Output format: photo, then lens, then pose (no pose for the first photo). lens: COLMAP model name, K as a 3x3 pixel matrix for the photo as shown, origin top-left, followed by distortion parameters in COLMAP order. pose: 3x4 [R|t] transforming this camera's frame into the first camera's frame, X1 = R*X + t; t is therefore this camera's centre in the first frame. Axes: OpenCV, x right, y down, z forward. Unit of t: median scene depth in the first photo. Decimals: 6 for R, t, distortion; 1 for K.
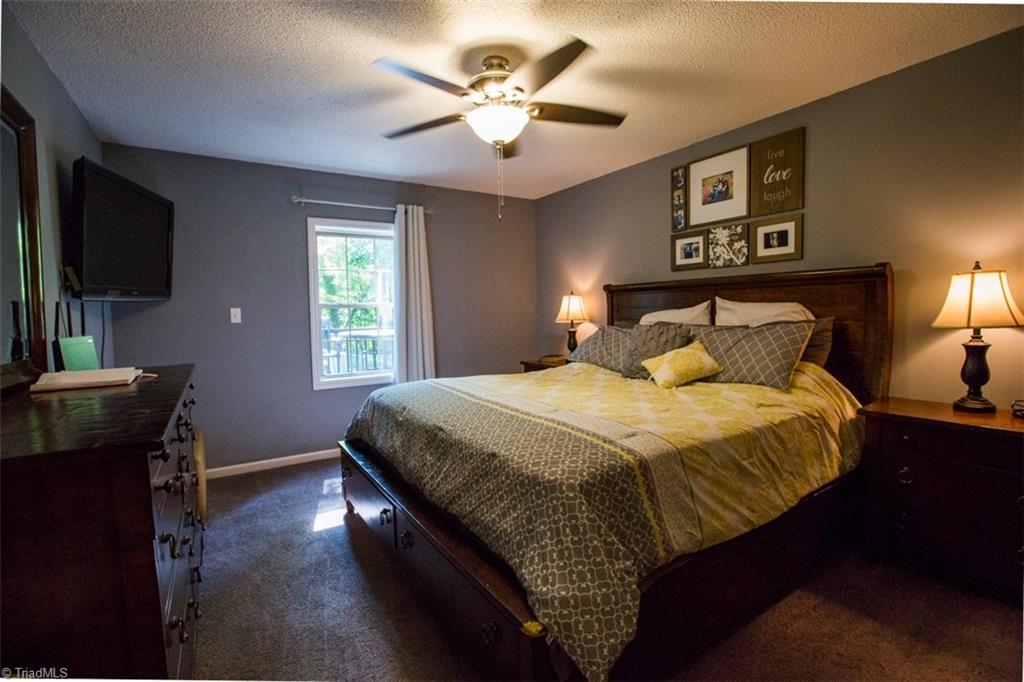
lens RADIAL K [[468.7, 0, 512.0], [0, 468.7, 341.0], [0, 0, 1]] dist [-0.056504, 0.018507]
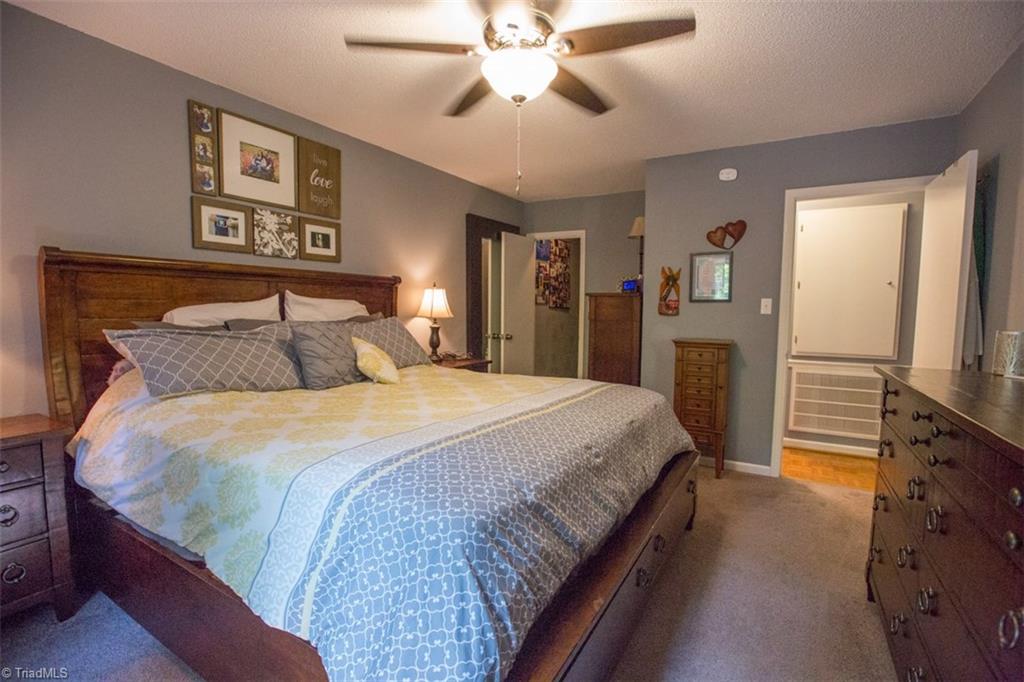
lens RADIAL K [[468.7, 0, 512.0], [0, 468.7, 341.0], [0, 0, 1]] dist [-0.056504, 0.018507]
pose [[-0.449185, -0.051117, 0.891976, -0.552737], [0.051332, 0.995236, 0.082885, -0.048718], [-0.891963, 0.083018, -0.444421, 1.005807]]
